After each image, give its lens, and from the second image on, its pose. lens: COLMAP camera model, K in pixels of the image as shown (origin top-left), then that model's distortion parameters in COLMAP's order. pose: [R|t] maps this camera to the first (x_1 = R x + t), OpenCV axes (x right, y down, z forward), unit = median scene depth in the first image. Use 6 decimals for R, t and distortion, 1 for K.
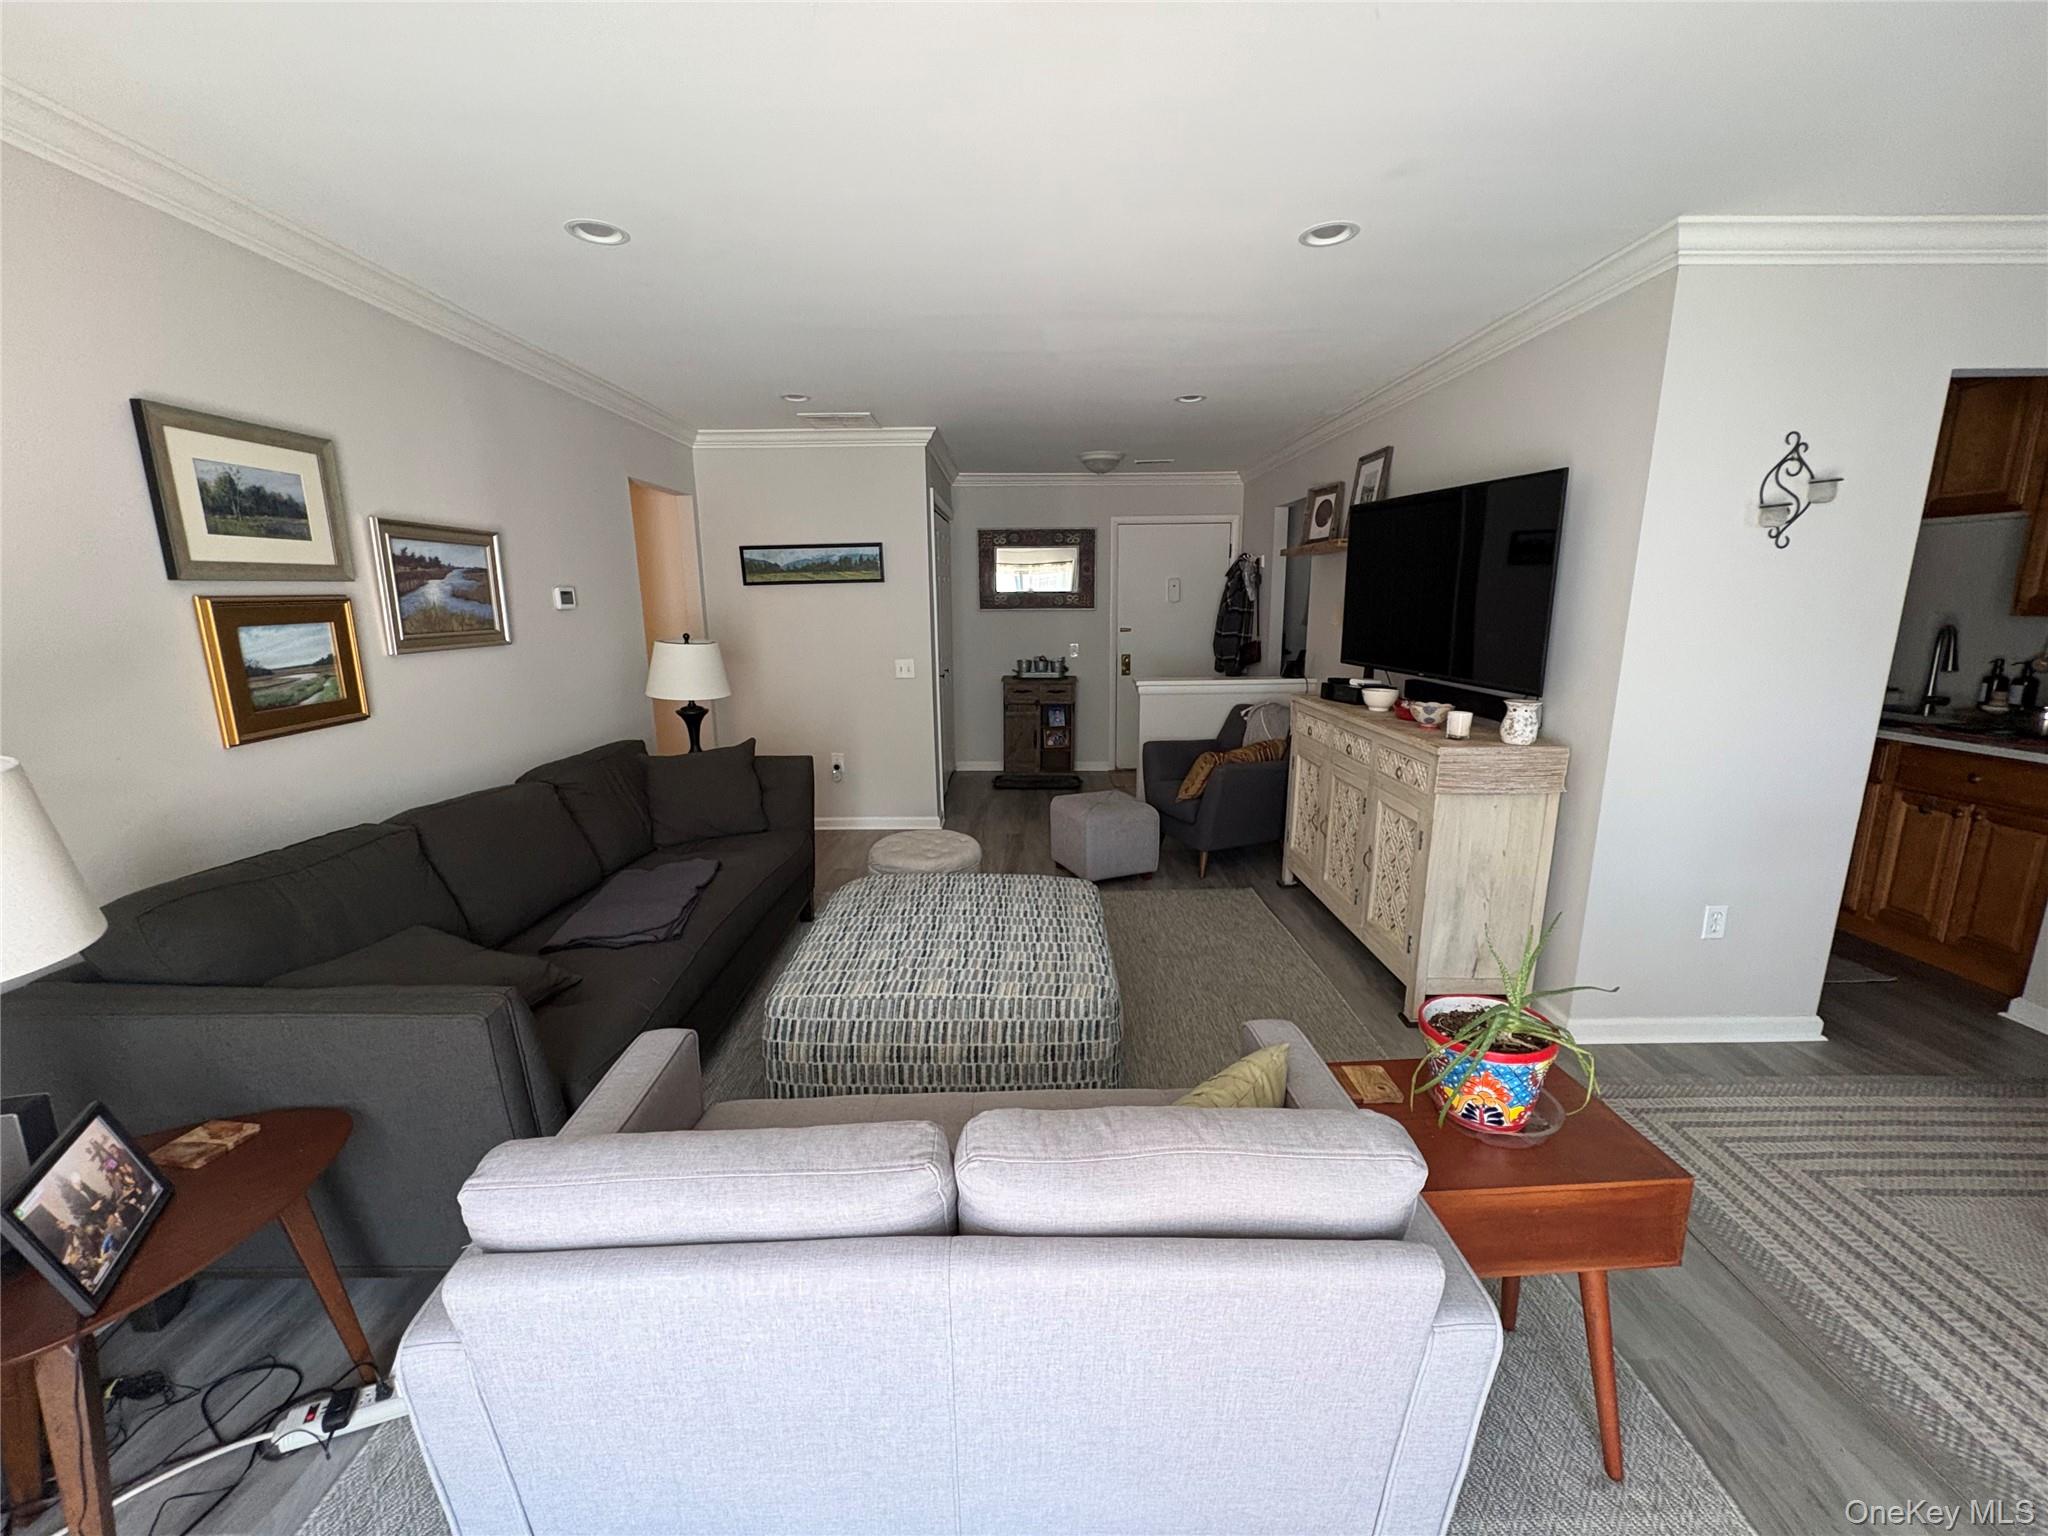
lens RADIAL K [[811.2, 0, 1027.0], [0, 811.2, 763.6], [0, 0, 1]] dist [-0.008253, 0.006421]
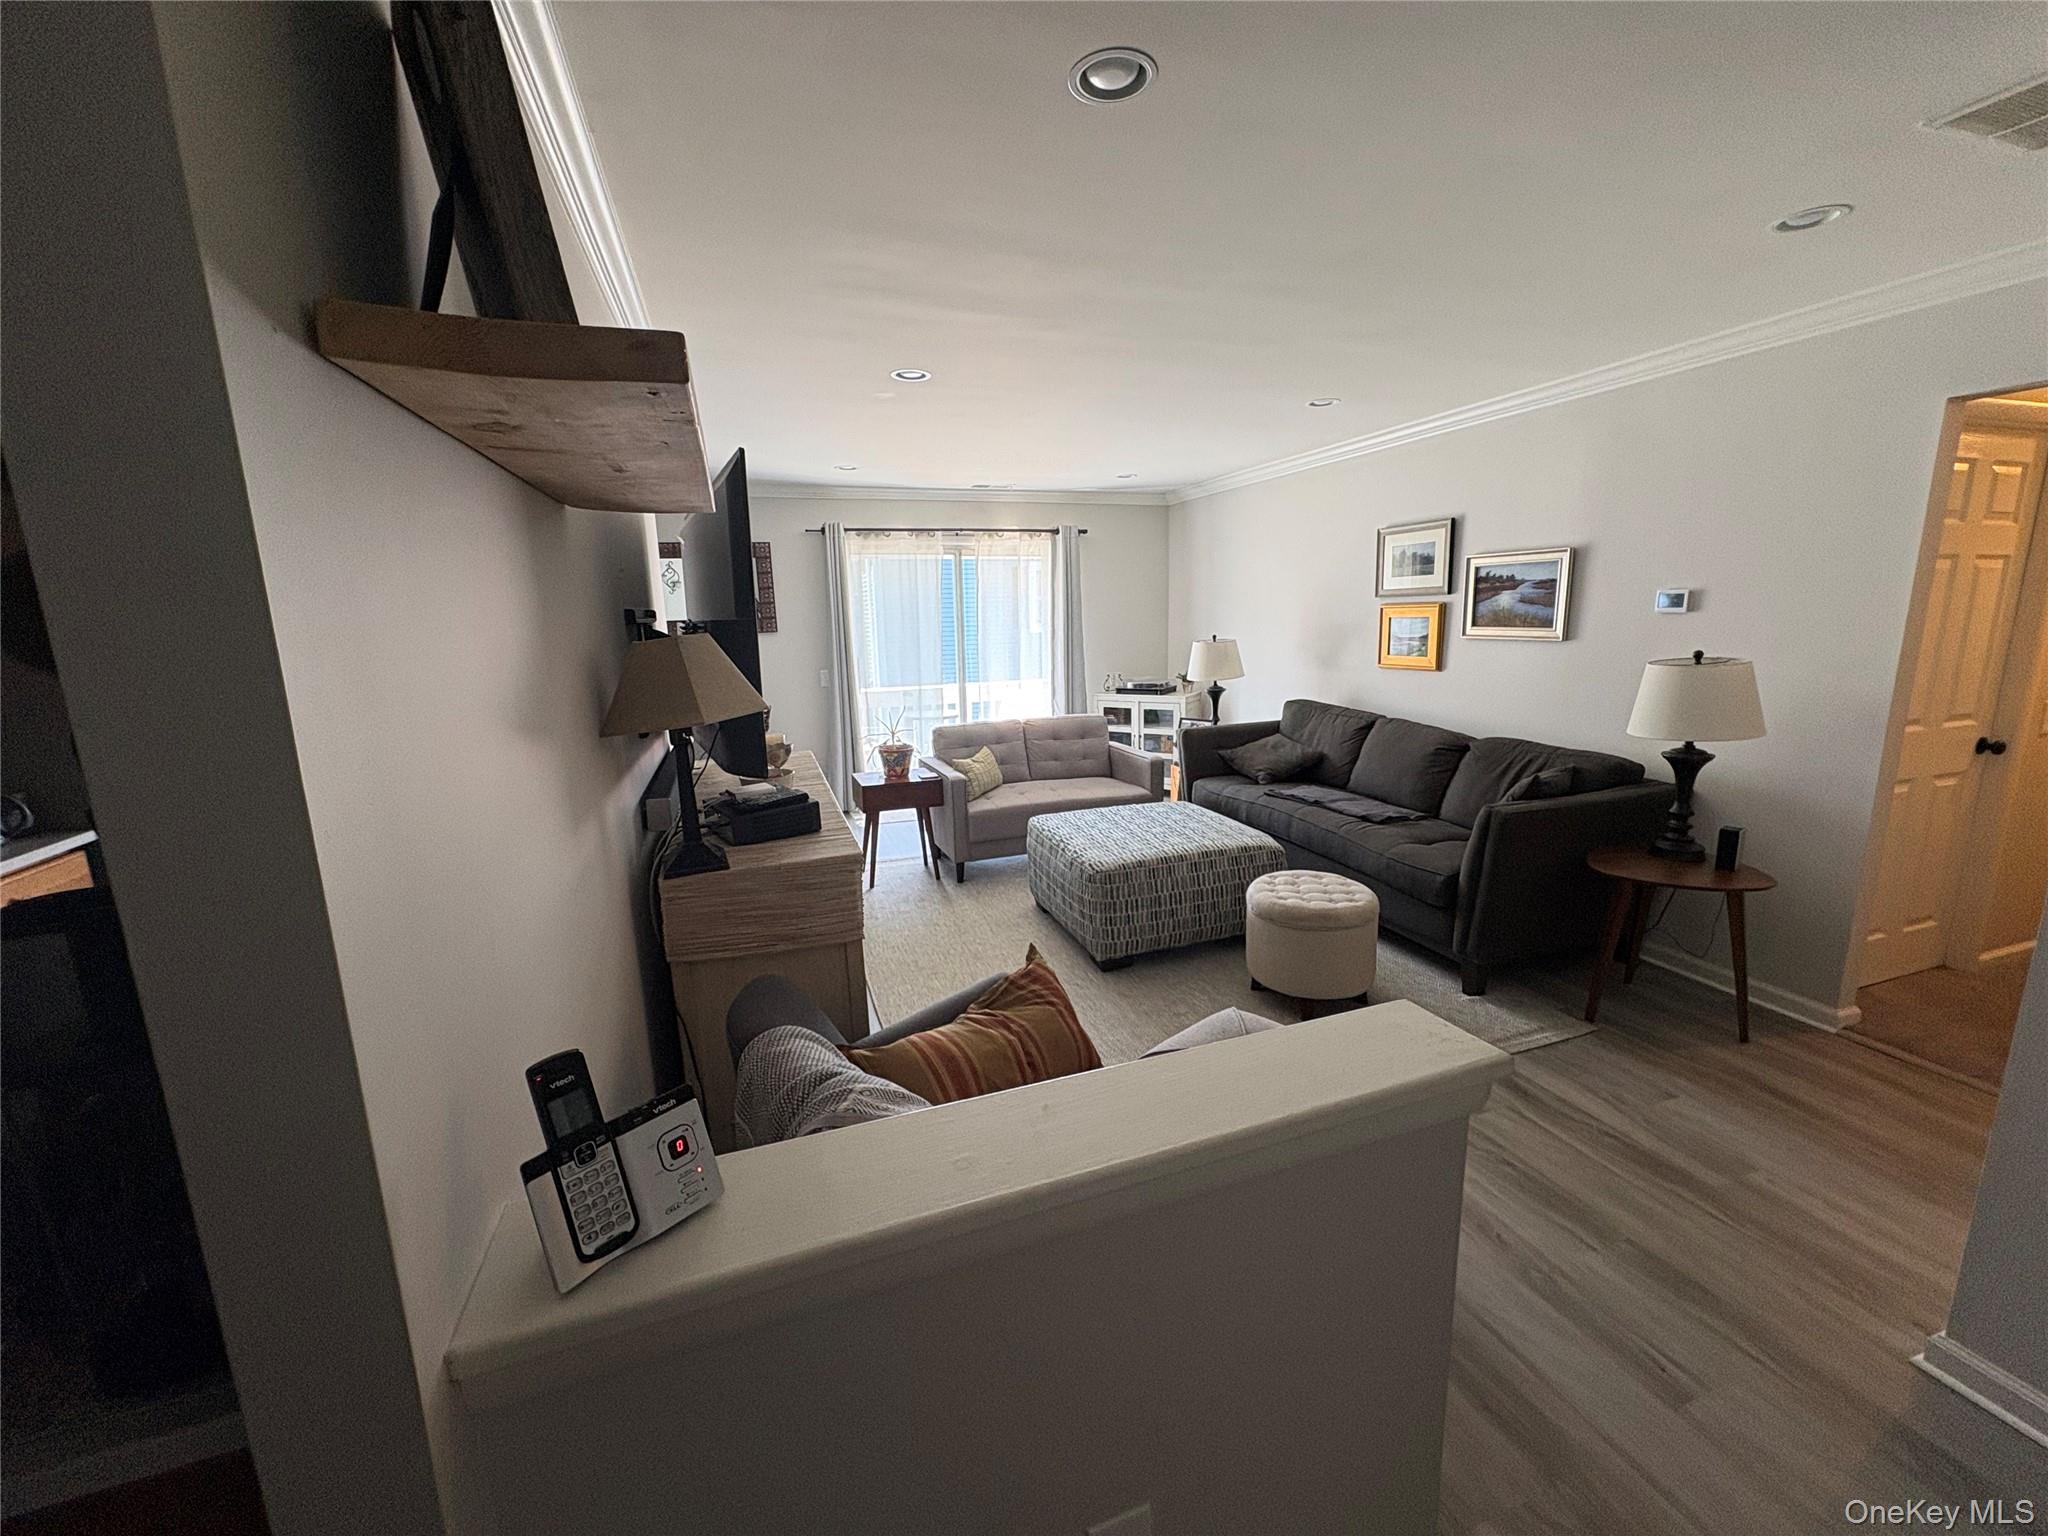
lens RADIAL K [[811.2, 0, 1027.0], [0, 811.2, 763.6], [0, 0, 1]] dist [-0.008253, 0.006421]
pose [[-0.944990, 0.087080, -0.315296, 0.639996], [-0.039890, 0.926039, 0.375314, -0.510006], [0.324659, 0.367245, -0.871624, 2.375733]]
